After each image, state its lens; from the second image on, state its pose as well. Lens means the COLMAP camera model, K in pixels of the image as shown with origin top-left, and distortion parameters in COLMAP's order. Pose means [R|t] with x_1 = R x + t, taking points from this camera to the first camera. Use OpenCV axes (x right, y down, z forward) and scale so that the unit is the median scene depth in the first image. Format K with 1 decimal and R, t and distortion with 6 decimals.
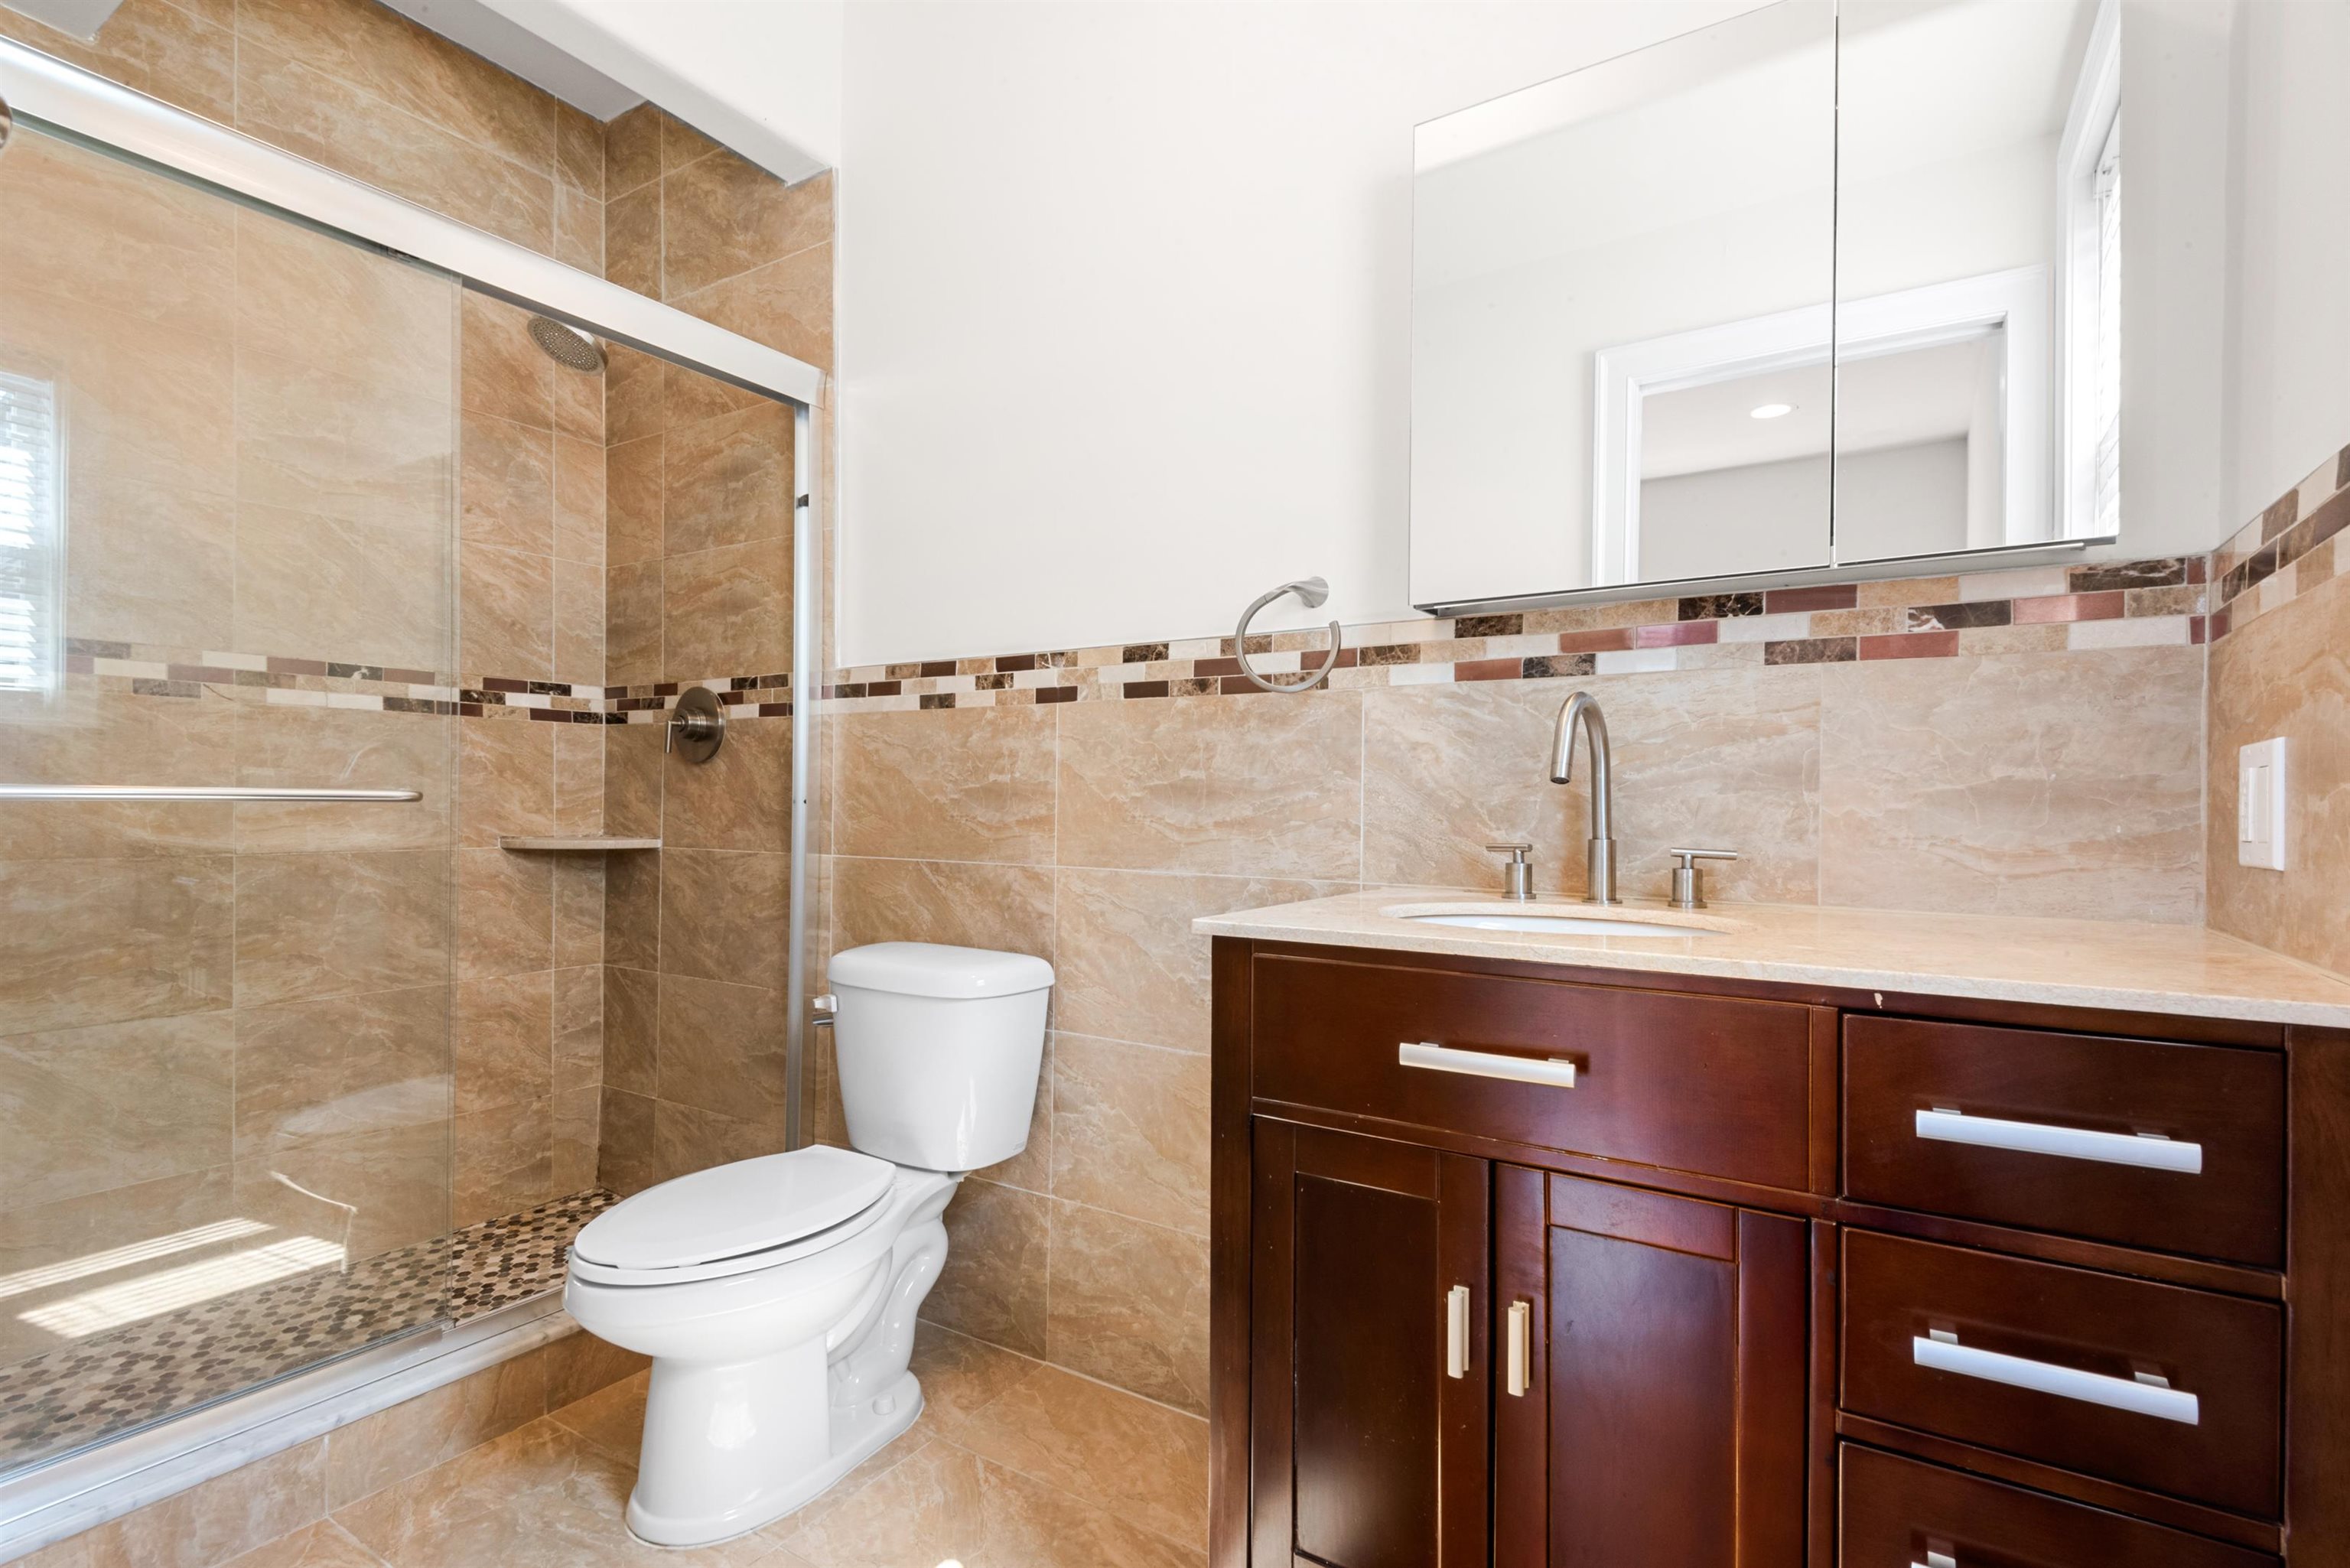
lens RADIAL K [[1094.1, 0, 1171.9], [0, 1094.1, 802.4], [0, 0, 1]] dist [0.052685, -0.040025]
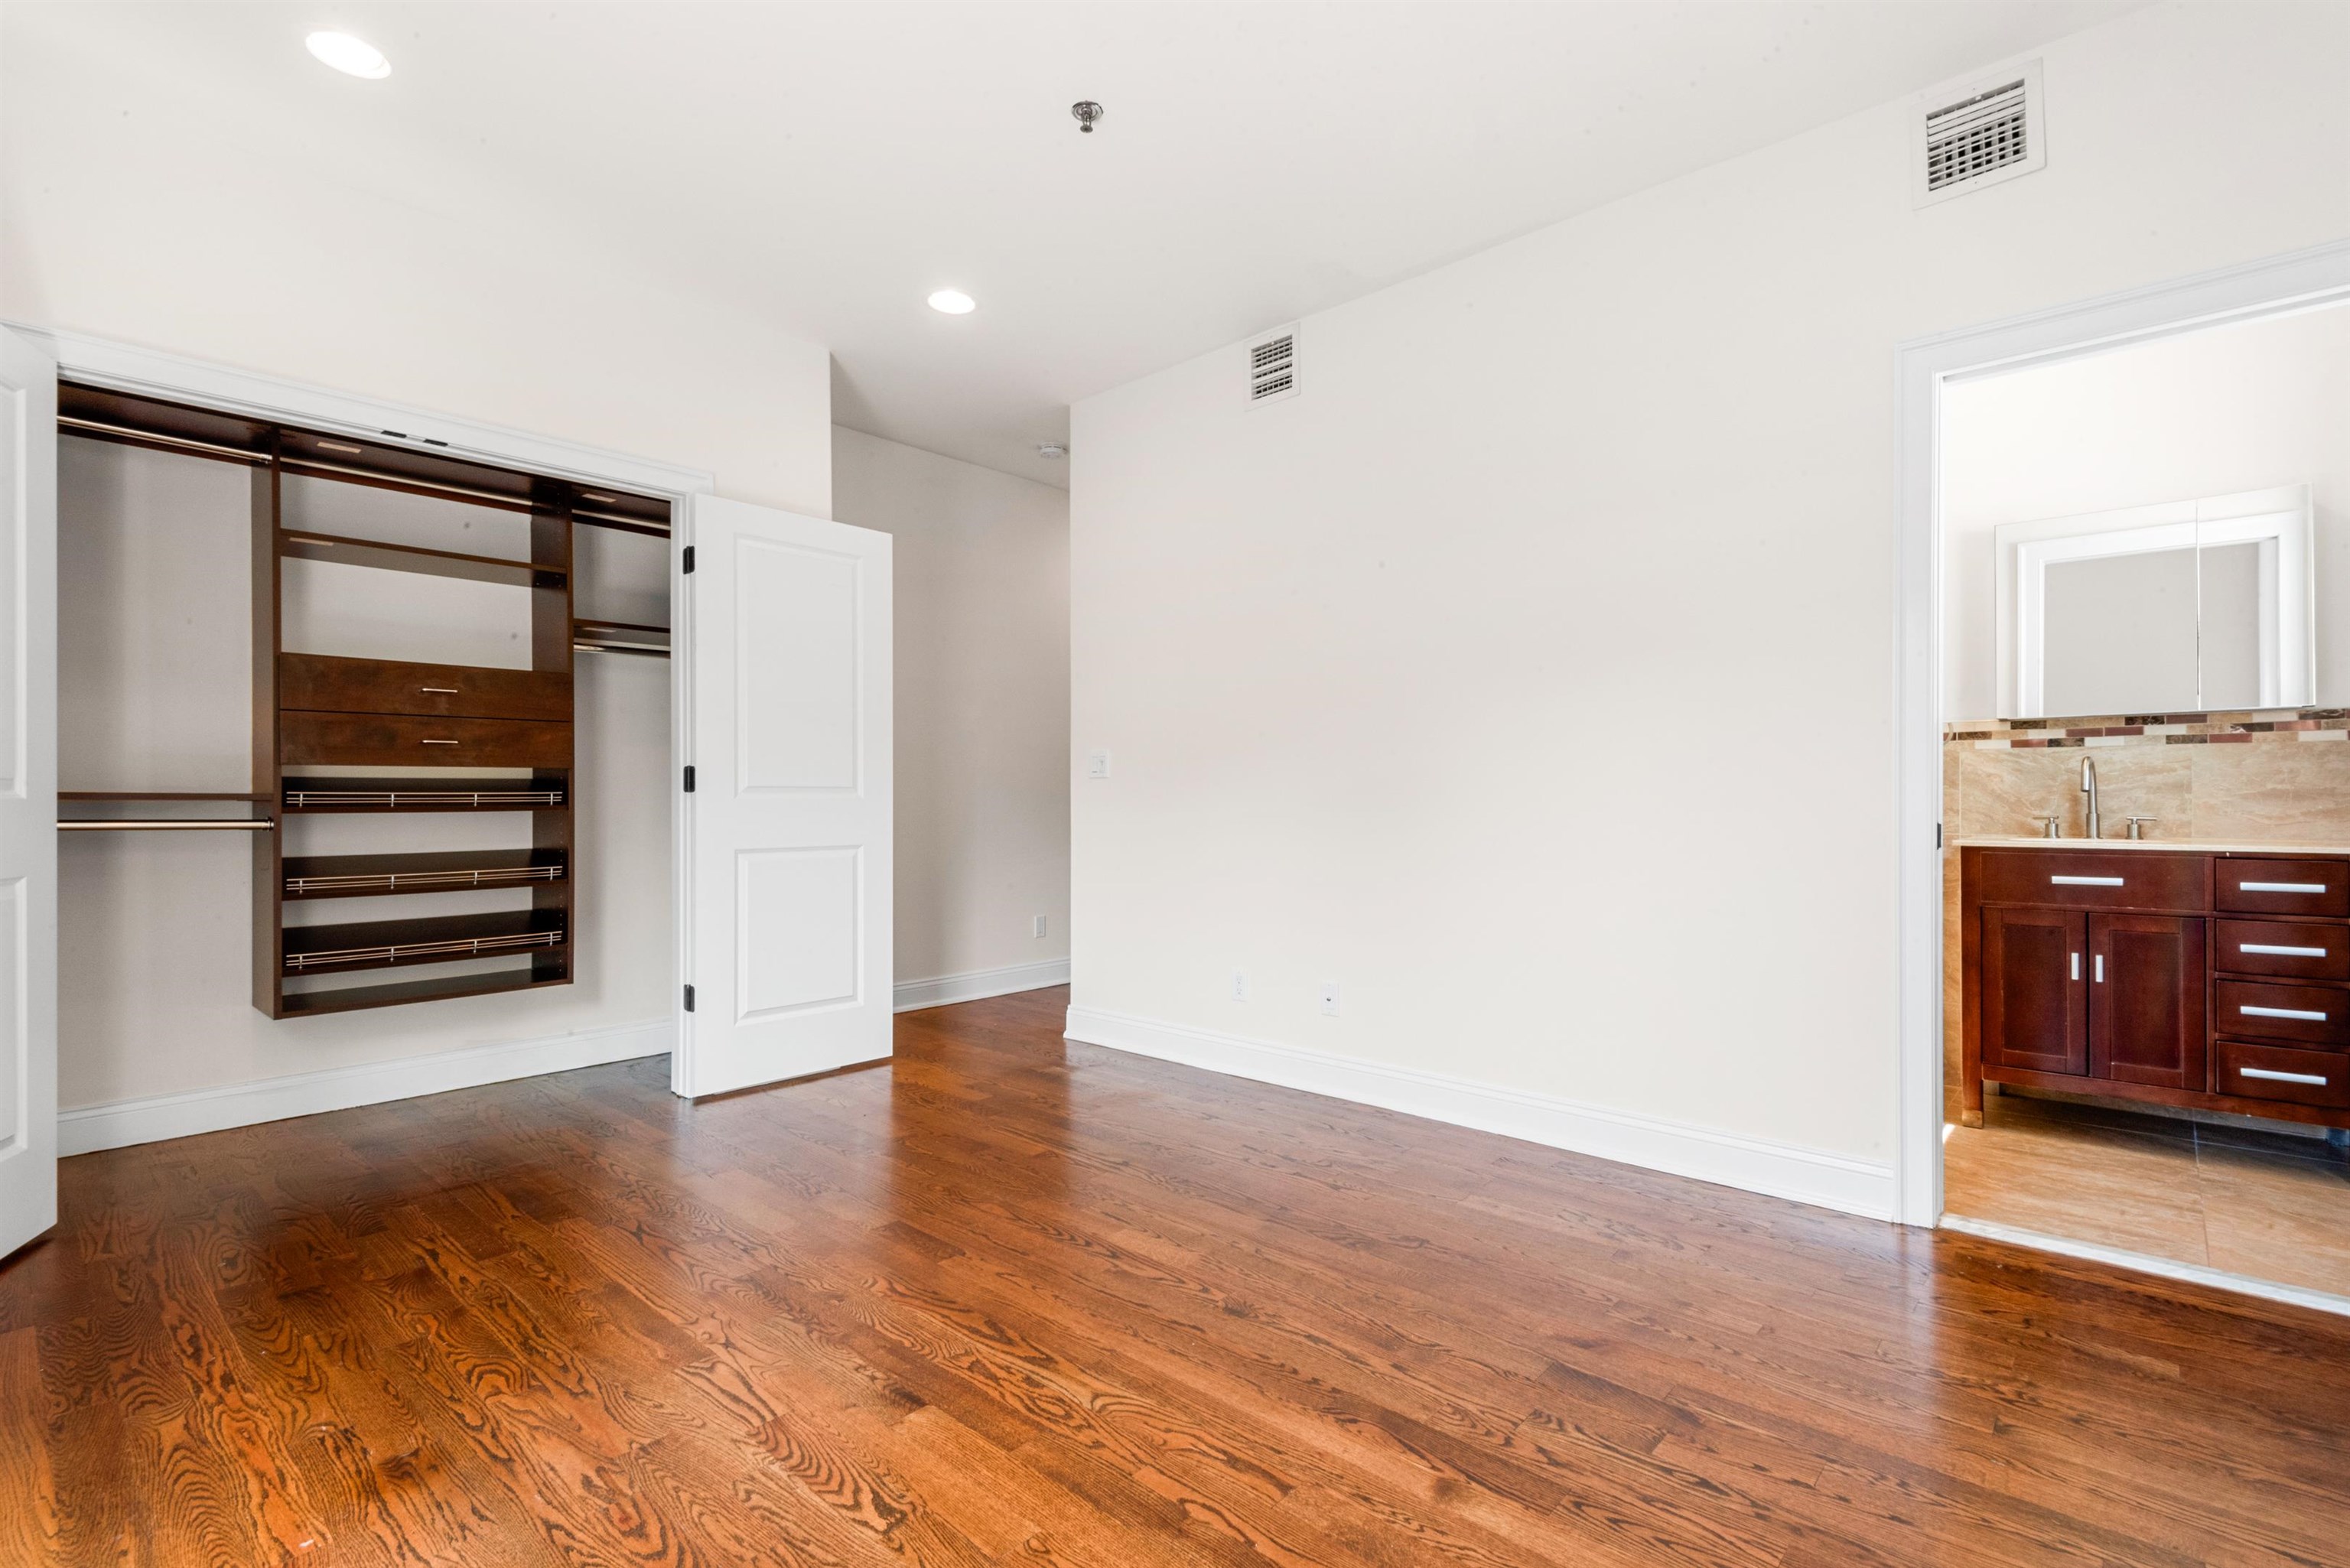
lens RADIAL K [[1079.6, 0, 1183.2], [0, 1079.6, 791.6], [0, 0, 1]] dist [0.028039, -0.012031]
pose [[0.987239, -0.009919, -0.158934, -1.311772], [0.008867, 0.999934, -0.007325, -0.016669], [0.158997, 0.005822, 0.987262, -1.867439]]
